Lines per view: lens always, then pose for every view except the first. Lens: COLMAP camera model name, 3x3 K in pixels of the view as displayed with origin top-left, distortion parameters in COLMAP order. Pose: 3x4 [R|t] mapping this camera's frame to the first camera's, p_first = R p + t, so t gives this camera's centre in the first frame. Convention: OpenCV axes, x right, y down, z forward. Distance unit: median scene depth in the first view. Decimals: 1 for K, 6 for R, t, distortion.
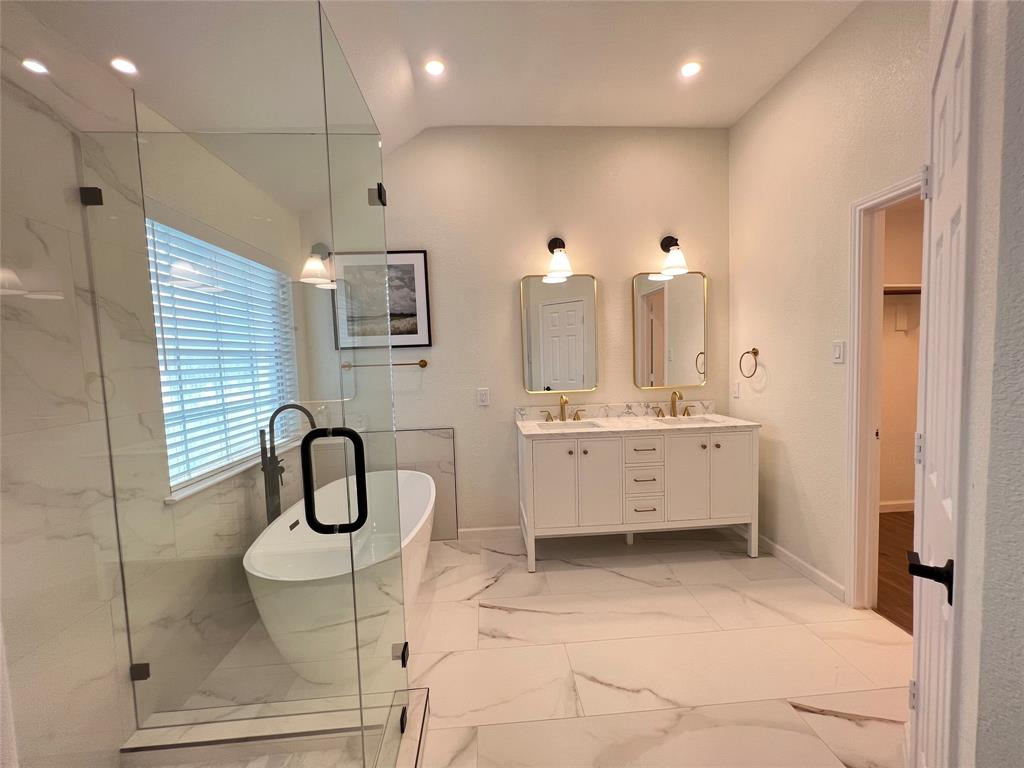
lens RADIAL K [[406.7, 0, 511.5], [0, 406.7, 385.6], [0, 0, 1]] dist [-0.000401, 0.000126]
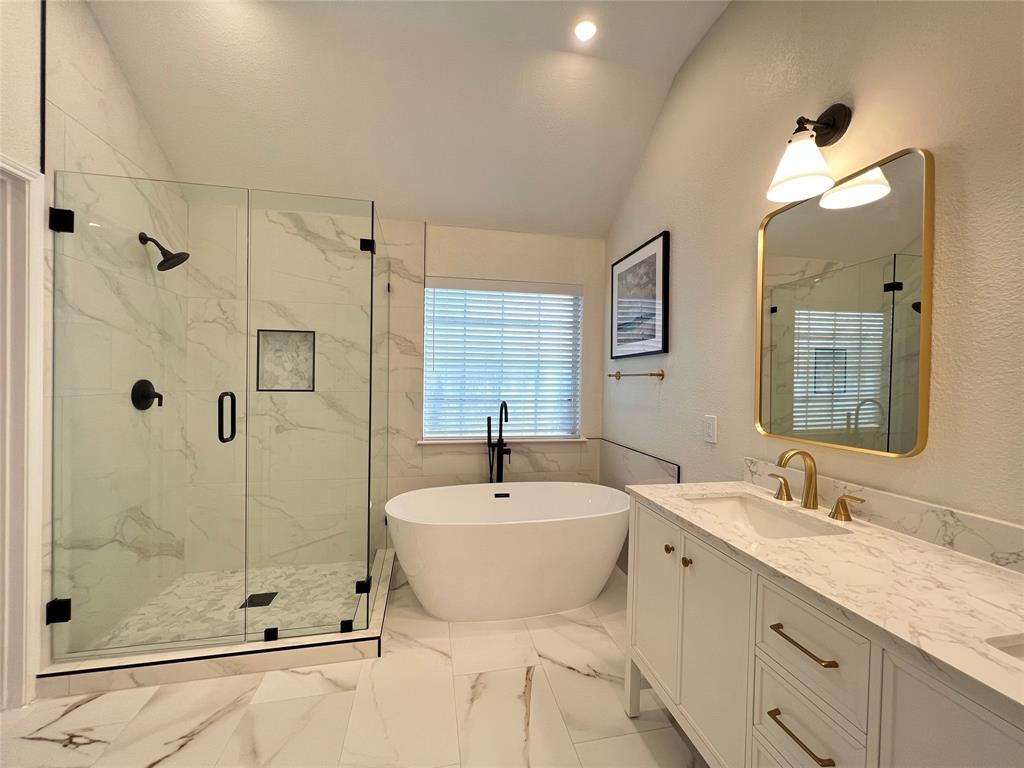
lens RADIAL K [[408.7, 0, 513.2], [0, 408.7, 383.9], [0, 0, 1]] dist [-0.002254, -0.000021]
pose [[0.136695, 0.050985, -0.989300, 0.571870], [-0.082736, 0.995773, 0.039887, -0.047872], [0.987152, 0.076398, 0.140336, 0.654276]]
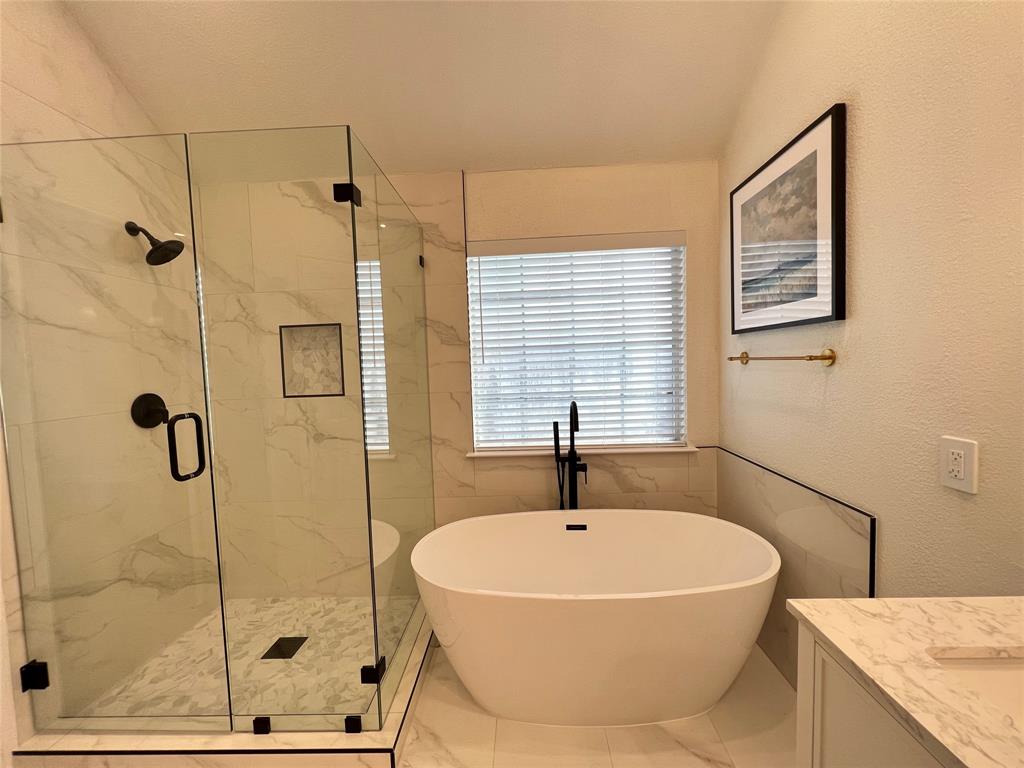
lens RADIAL K [[408.7, 0, 513.2], [0, 408.7, 383.9], [0, 0, 1]] dist [-0.002254, -0.000021]
pose [[-0.096391, 0.099375, -0.990370, 0.312110], [-0.025752, 0.994421, 0.102288, -0.067548], [0.995010, 0.035363, -0.093295, 0.734903]]
